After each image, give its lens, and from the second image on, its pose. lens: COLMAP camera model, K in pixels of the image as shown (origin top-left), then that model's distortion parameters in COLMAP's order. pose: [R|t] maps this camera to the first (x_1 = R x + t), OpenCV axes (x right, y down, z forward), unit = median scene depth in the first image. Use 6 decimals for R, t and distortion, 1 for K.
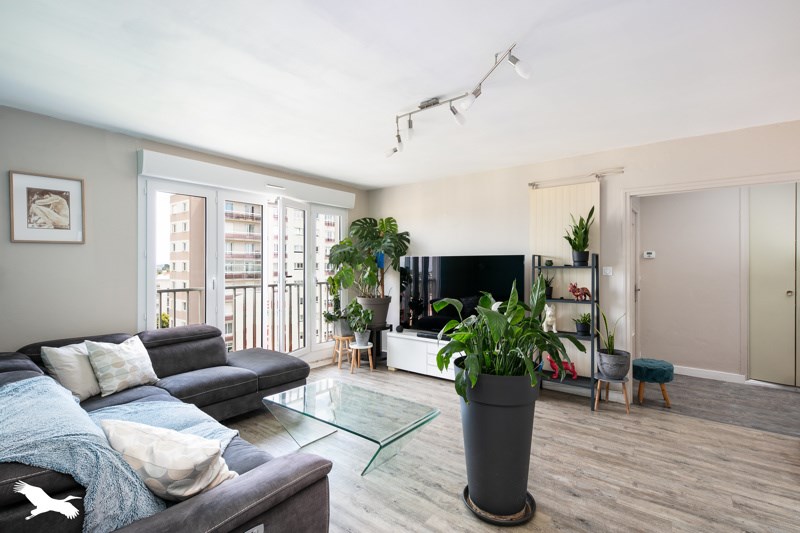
lens RADIAL K [[374.7, 0, 402.2], [0, 374.7, 265.6], [0, 0, 1]] dist [0.005811, -0.002411]
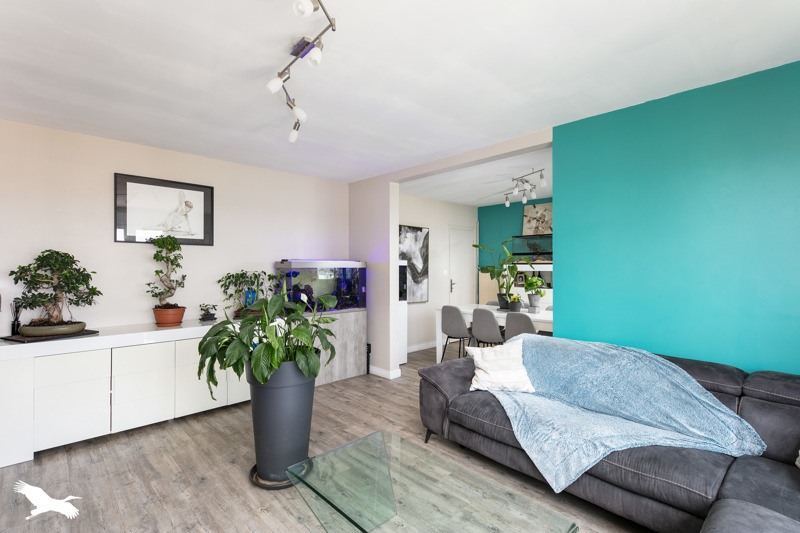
lens RADIAL K [[374.7, 0, 401.2], [0, 374.7, 266.1], [0, 0, 1]] dist [0.005811, -0.002411]
pose [[-0.988926, 0.001694, 0.148402, -0.153383], [0.001548, 0.999998, -0.001100, -0.000440], [-0.148403, -0.000858, -0.988927, 1.144809]]
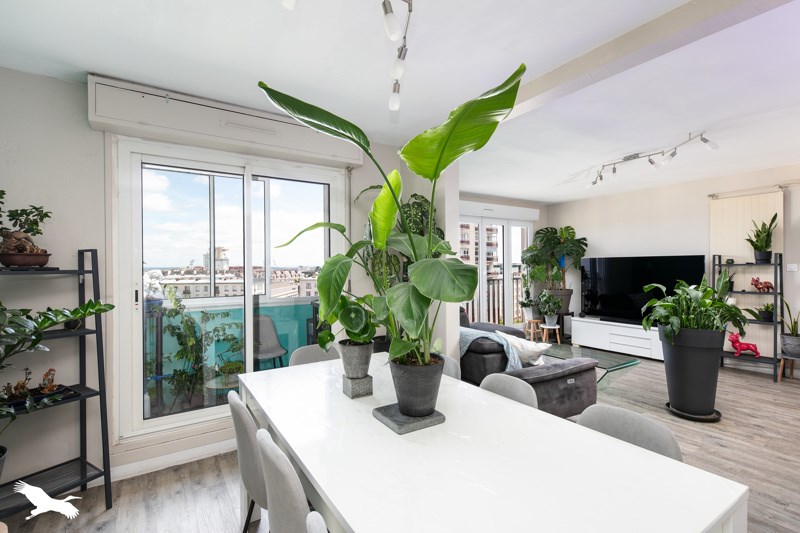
lens RADIAL K [[374.7, 0, 393.9], [0, 374.7, 269.1], [0, 0, 1]] dist [0.005811, -0.002411]
pose [[0.938802, -0.006924, -0.344389, -0.209508], [0.009299, 0.999943, 0.005244, 0.001099], [0.344333, -0.008125, 0.938813, -0.514184]]
